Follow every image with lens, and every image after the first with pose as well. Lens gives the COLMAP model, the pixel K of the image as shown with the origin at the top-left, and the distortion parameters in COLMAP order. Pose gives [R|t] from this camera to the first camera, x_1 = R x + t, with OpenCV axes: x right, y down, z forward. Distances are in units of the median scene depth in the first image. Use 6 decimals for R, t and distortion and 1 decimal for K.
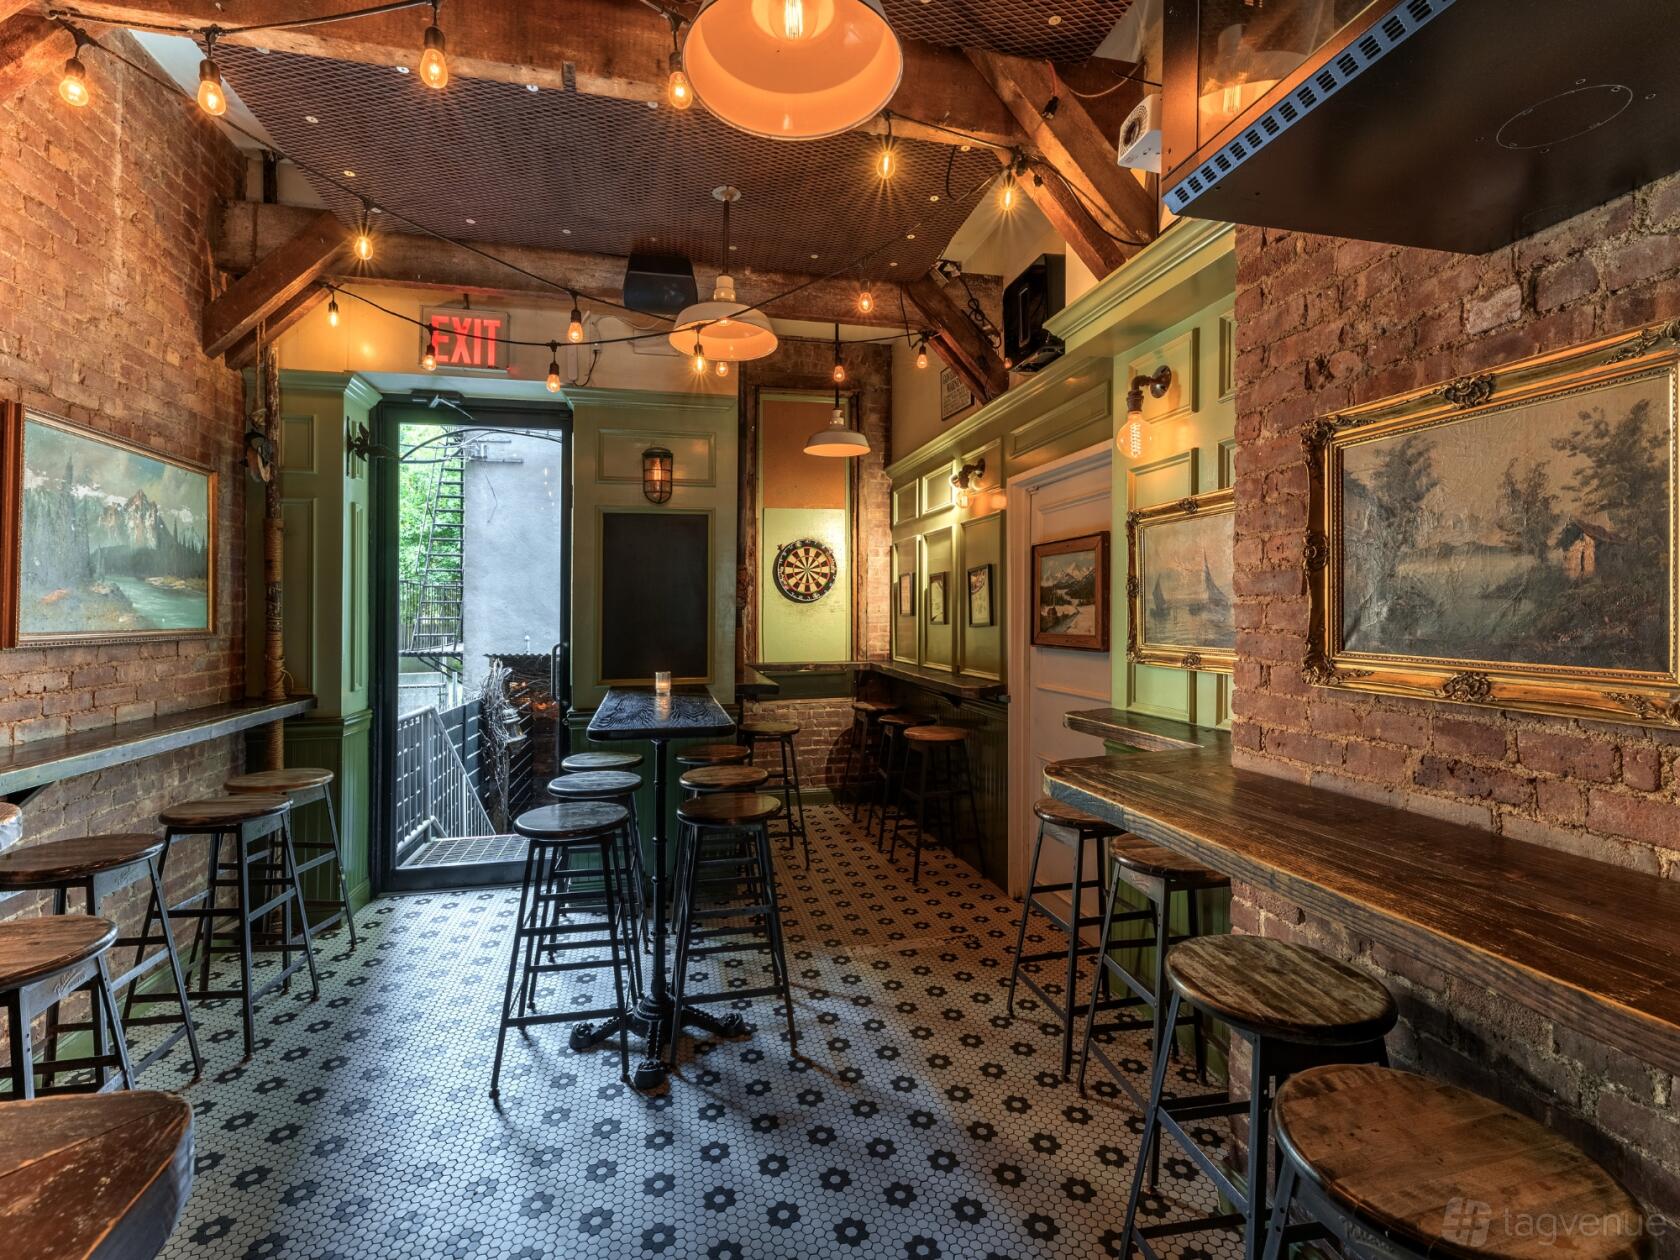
lens RADIAL K [[761.0, 0, 835.8], [0, 761.0, 625.5], [0, 0, 1]] dist [0.001895, -0.000061]
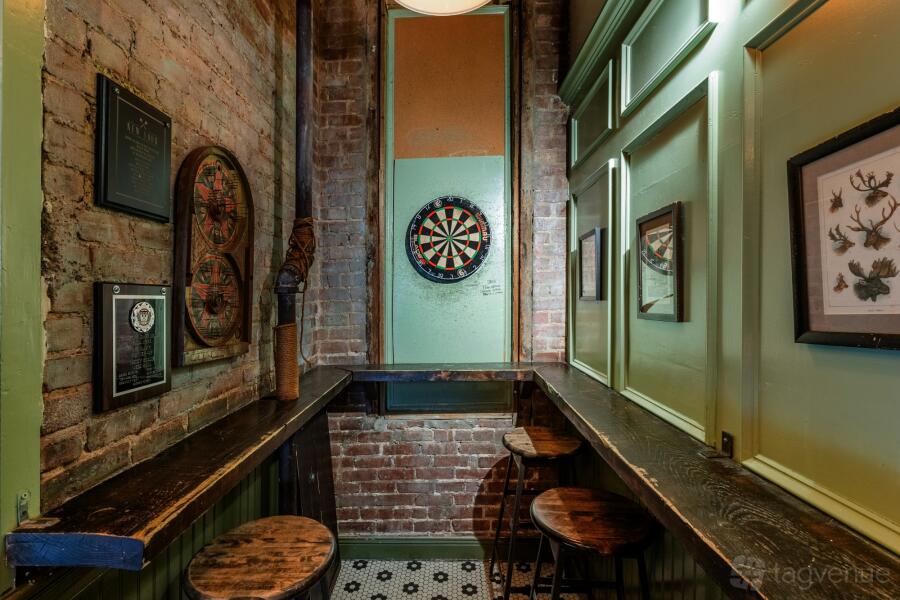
lens RADIAL K [[431.9, 0, 449.0], [0, 431.9, 308.4], [0, 0, 1]] dist [0.003349, 0.000316]
pose [[0.973640, 0.002199, -0.228079, 0.057630], [0.000766, 0.999916, 0.012911, -0.010363], [0.228088, -0.012745, 0.973557, 0.592671]]
